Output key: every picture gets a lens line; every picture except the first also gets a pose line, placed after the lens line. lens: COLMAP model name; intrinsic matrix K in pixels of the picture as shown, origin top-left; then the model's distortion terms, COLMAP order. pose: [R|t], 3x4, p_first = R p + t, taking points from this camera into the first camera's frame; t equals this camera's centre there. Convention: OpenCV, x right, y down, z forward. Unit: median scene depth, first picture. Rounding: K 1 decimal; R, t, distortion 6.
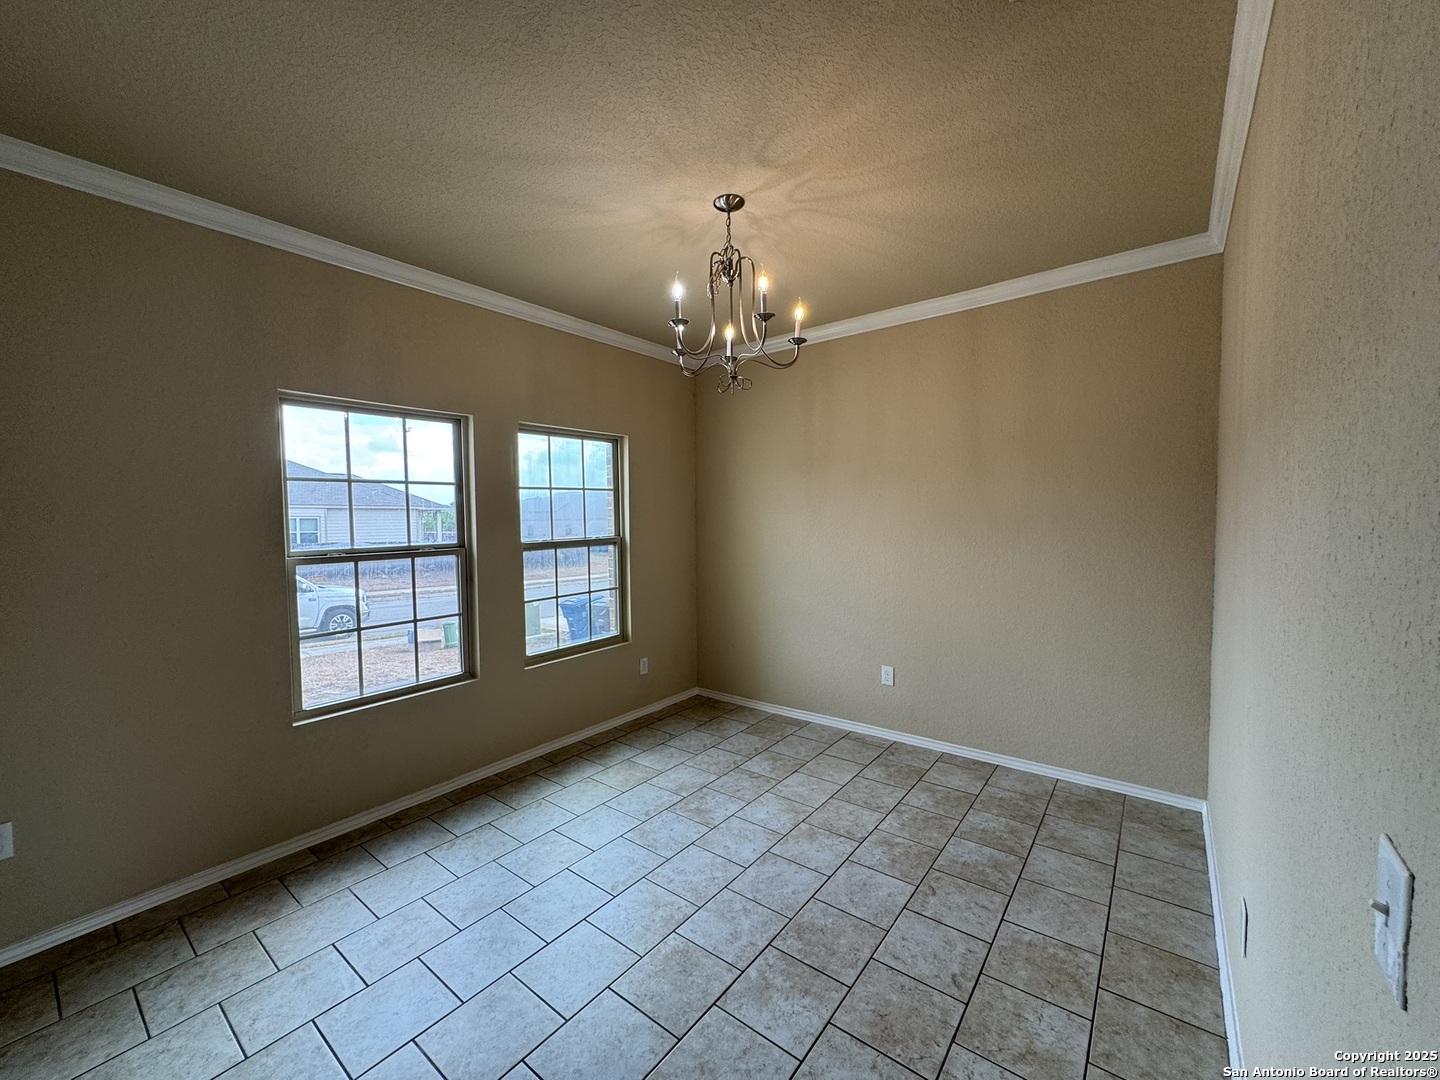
lens RADIAL K [[575.2, 0, 720.4], [0, 575.2, 541.4], [0, 0, 1]] dist [-0.001138, -0.000114]
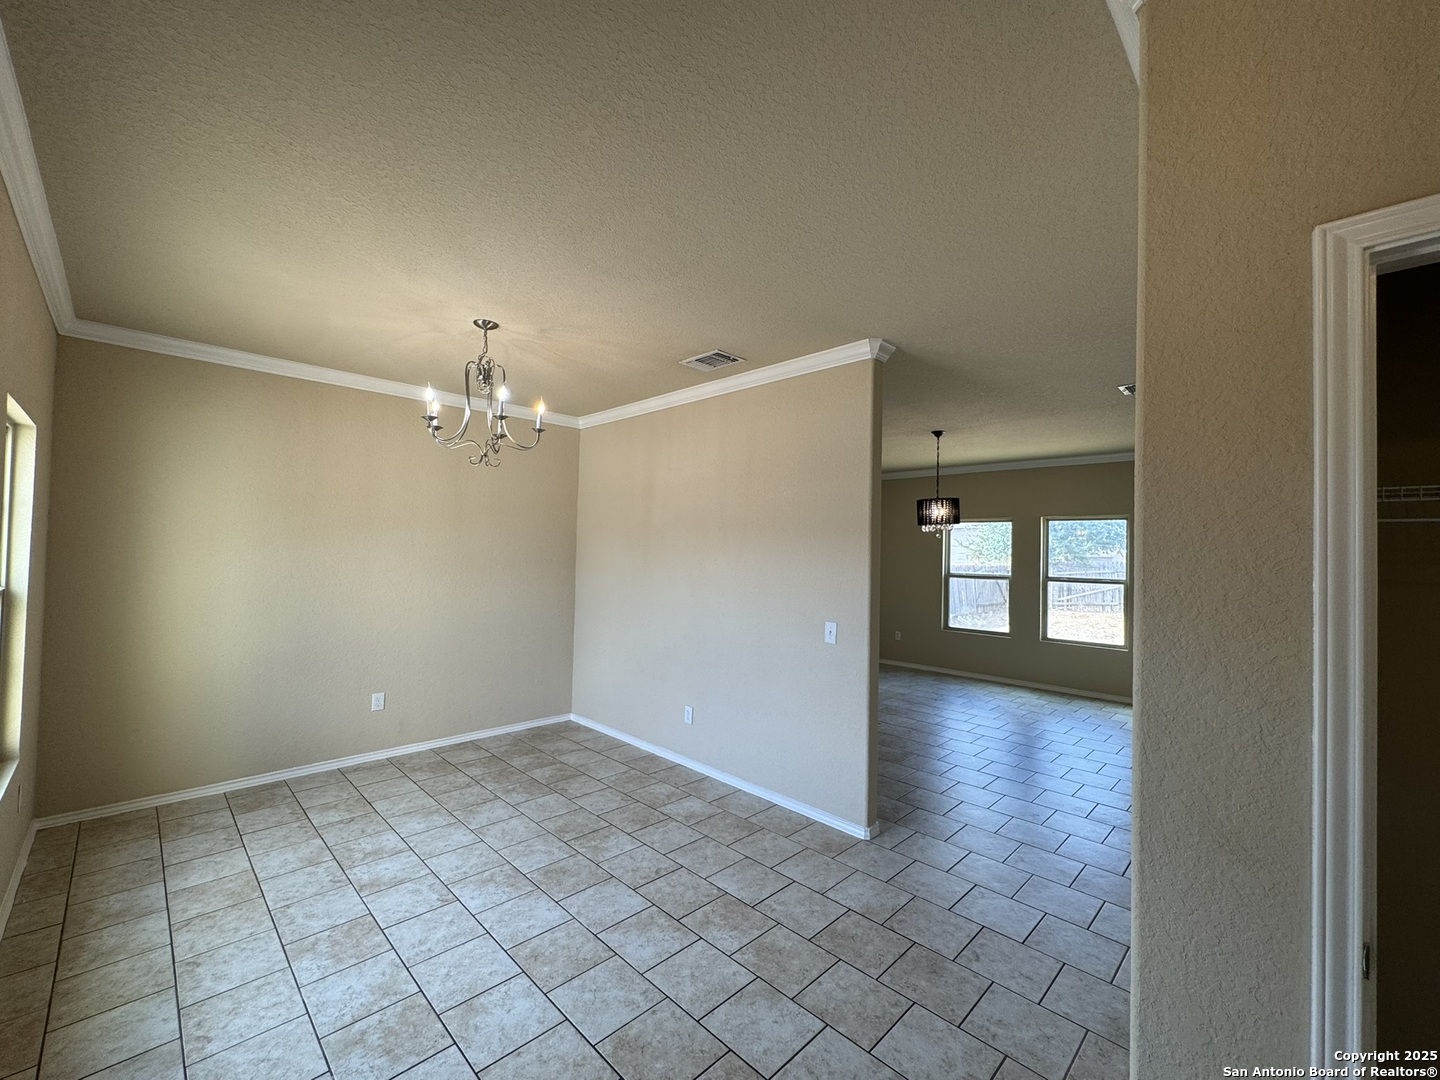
lens RADIAL K [[595.8, 0, 718.0], [0, 595.8, 541.3], [0, 0, 1]] dist [0.000014, -0.000178]
pose [[0.128177, 0.035048, 0.991132, -0.990750], [0.021483, 0.999043, -0.038106, -0.023686], [-0.991519, 0.026176, 0.127301, 0.246288]]
